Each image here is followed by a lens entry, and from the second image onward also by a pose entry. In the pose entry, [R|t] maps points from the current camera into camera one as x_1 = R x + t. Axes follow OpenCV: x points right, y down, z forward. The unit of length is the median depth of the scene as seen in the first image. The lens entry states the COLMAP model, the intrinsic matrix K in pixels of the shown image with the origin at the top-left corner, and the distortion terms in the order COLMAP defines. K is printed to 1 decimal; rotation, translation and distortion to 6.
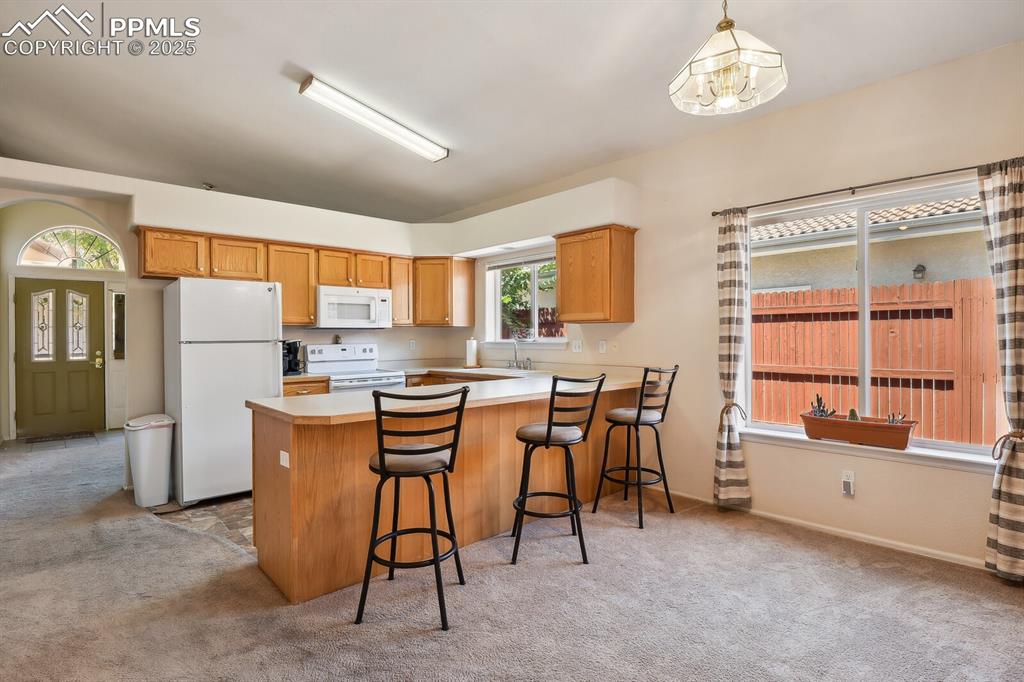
lens RADIAL K [[496.5, 0, 483.6], [0, 496.5, 334.6], [0, 0, 1]] dist [-0.028612, 0.000730]
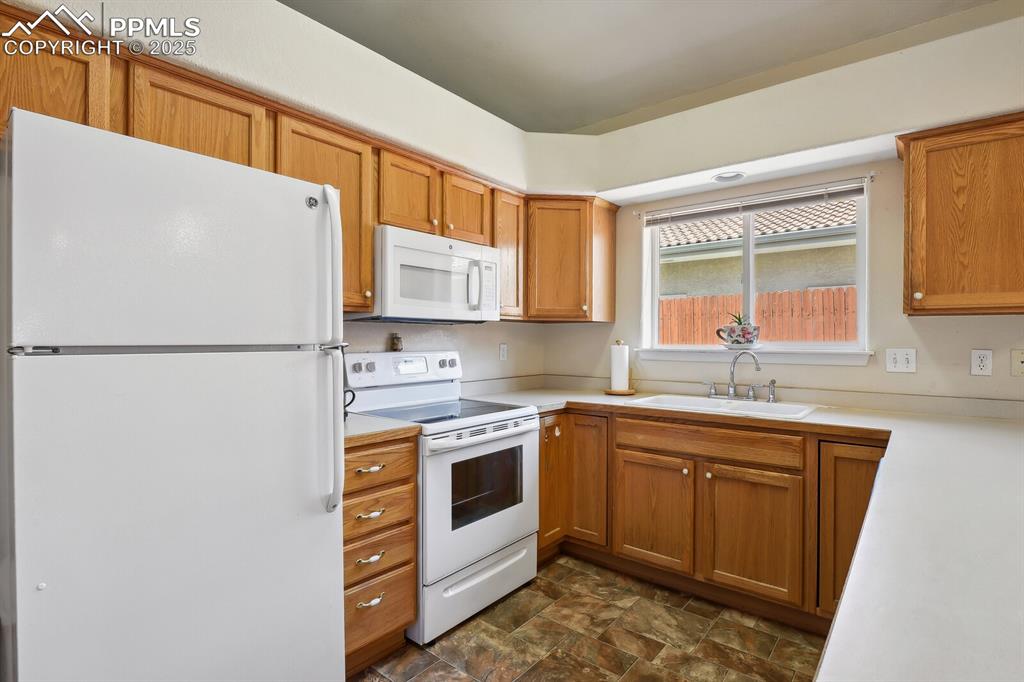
lens RADIAL K [[496.5, 0, 488.5], [0, 496.5, 339.7], [0, 0, 1]] dist [-0.028612, 0.000730]
pose [[0.990371, 0.009522, 0.138112, -0.331673], [-0.010229, 0.999938, 0.004404, 0.004539], [-0.138062, -0.005774, 0.990407, 0.591603]]
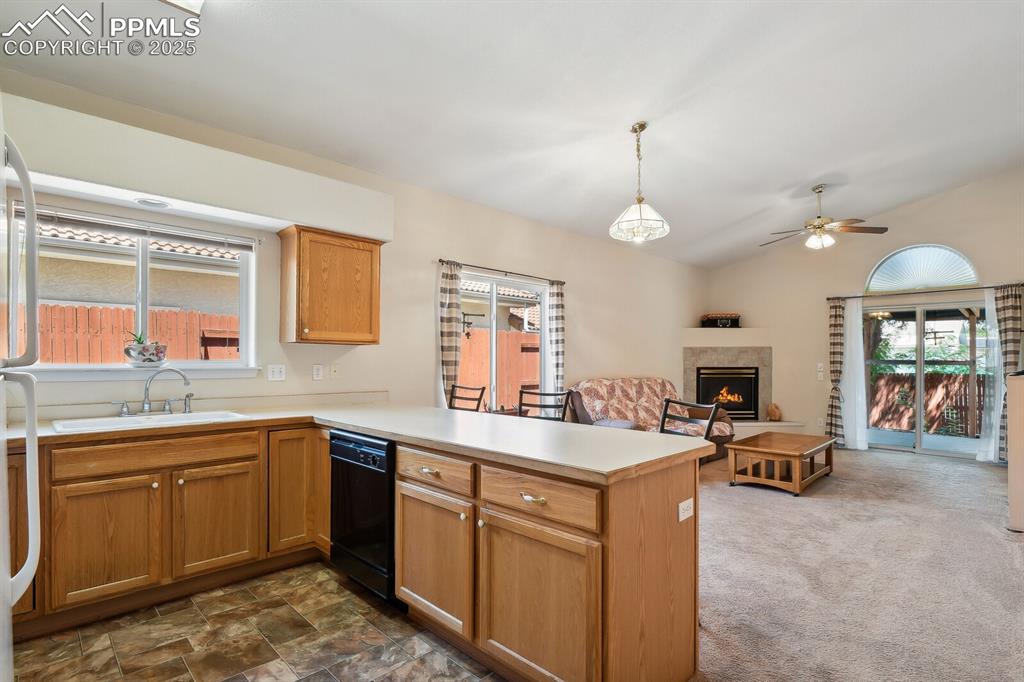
lens RADIAL K [[496.5, 0, 530.9], [0, 496.5, 358.6], [0, 0, 1]] dist [-0.028612, 0.000730]
pose [[-0.069748, 0.008915, 0.997525, -0.647188], [-0.009119, 0.999913, -0.009574, 0.006471], [-0.997523, -0.009764, -0.069660, 0.716399]]
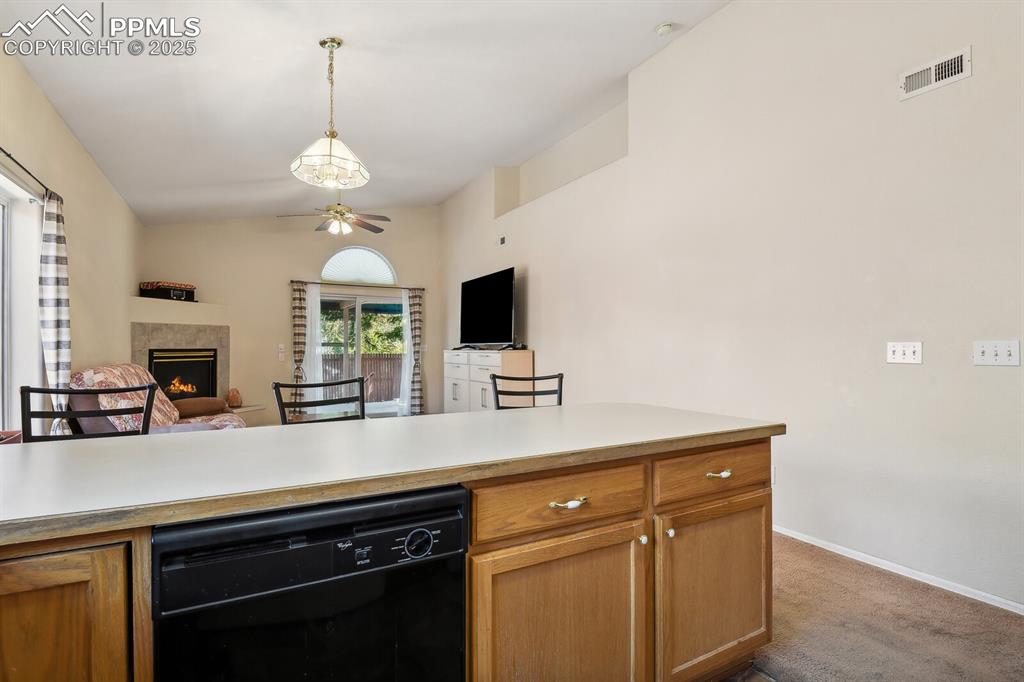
lens RADIAL K [[496.5, 0, 501.5], [0, 496.5, 349.4], [0, 0, 1]] dist [-0.028612, 0.000730]
pose [[-0.976360, 0.001654, 0.216146, -0.158158], [0.001142, 0.999996, -0.002492, 0.019766], [-0.216150, -0.002186, -0.976358, 1.101760]]
